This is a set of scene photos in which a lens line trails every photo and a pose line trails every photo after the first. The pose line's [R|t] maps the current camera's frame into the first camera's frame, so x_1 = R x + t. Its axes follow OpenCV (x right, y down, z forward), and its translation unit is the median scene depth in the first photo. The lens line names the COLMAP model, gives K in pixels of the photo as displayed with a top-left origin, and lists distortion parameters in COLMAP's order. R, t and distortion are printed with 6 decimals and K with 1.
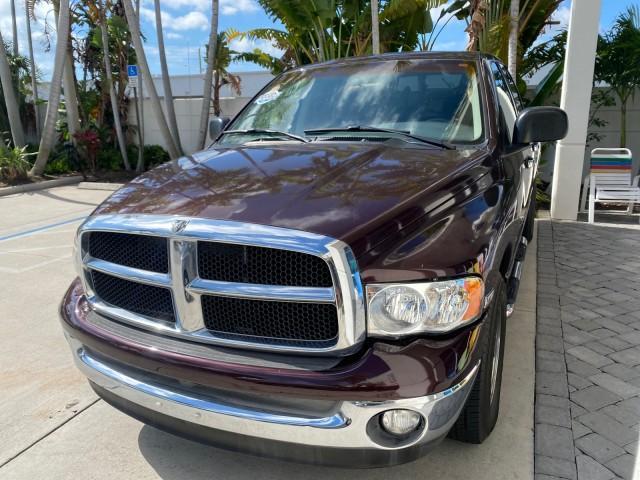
lens RADIAL K [[494.4, 0, 318.3], [0, 494.4, 238.6], [0, 0, 1]] dist [0.002525, -0.001097]
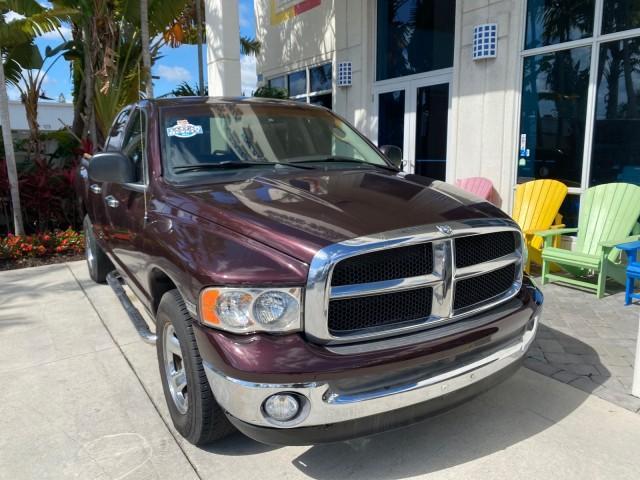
lens RADIAL K [[495.9, 0, 322.6], [0, 495.9, 242.5], [0, 0, 1]] dist [-0.003724, 0.002435]
pose [[0.551826, -0.136678, 0.822683, -0.287379], [0.205535, 0.978339, 0.024673, -0.017352], [-0.808235, 0.155475, 0.567965, 0.106767]]
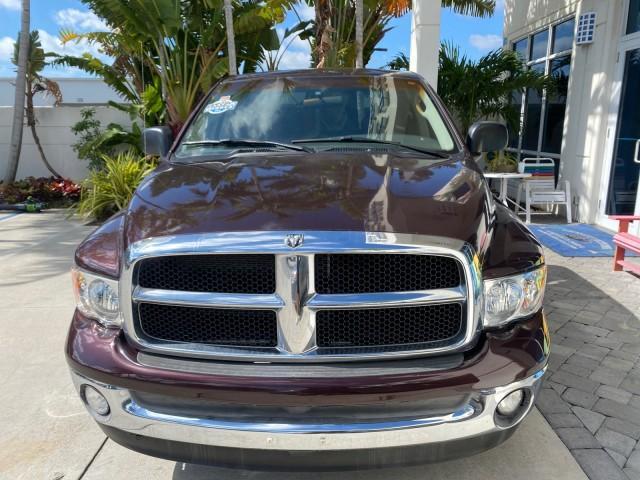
lens RADIAL K [[495.9, 0, 322.6], [0, 495.9, 242.5], [0, 0, 1]] dist [-0.003724, 0.002435]
pose [[0.920172, -0.072916, 0.384665, -0.114897], [0.081302, 0.996674, -0.005560, -0.002388], [-0.382980, 0.036390, 0.923039, 0.023055]]
